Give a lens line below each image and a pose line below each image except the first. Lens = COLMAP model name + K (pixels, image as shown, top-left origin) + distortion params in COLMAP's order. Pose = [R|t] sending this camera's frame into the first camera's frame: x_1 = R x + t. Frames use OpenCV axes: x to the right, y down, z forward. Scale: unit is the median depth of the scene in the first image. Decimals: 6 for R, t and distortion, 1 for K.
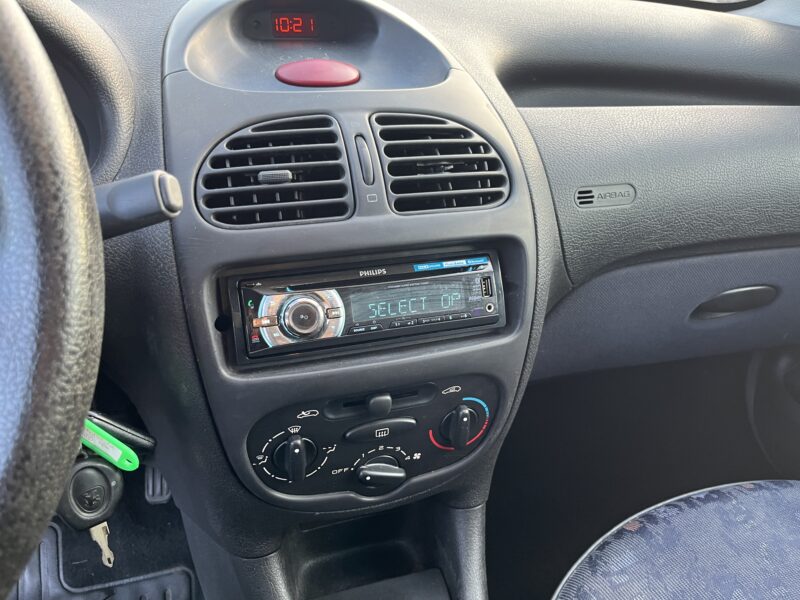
lens RADIAL K [[617.7, 0, 401.6], [0, 617.7, 293.9], [0, 0, 1]] dist [0.016556, -0.000366]
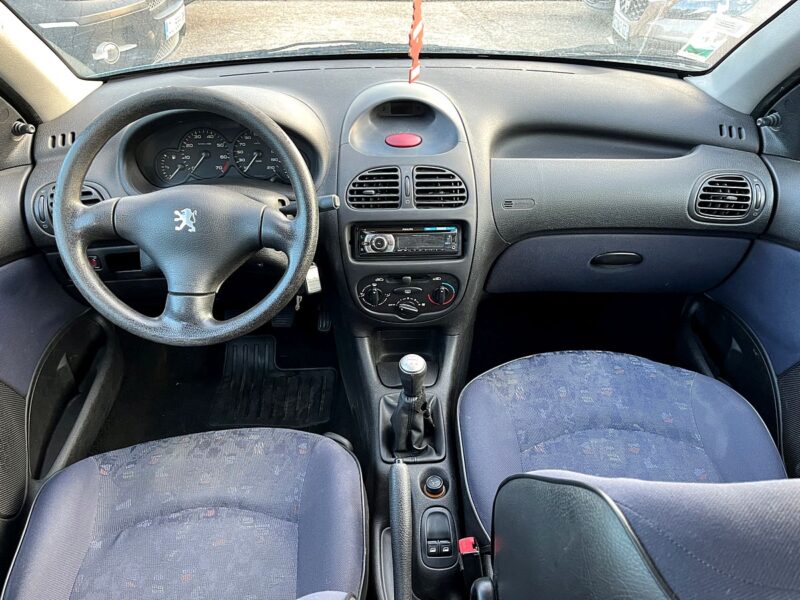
lens RADIAL K [[617.7, 0, 401.6], [0, 617.7, 293.9], [0, 0, 1]] dist [0.016556, -0.000366]
pose [[0.959956, 0.125993, -0.250222, 0.619116], [-0.097581, 0.987607, 0.122920, -0.083518], [0.262608, -0.093581, 0.960354, -1.553897]]
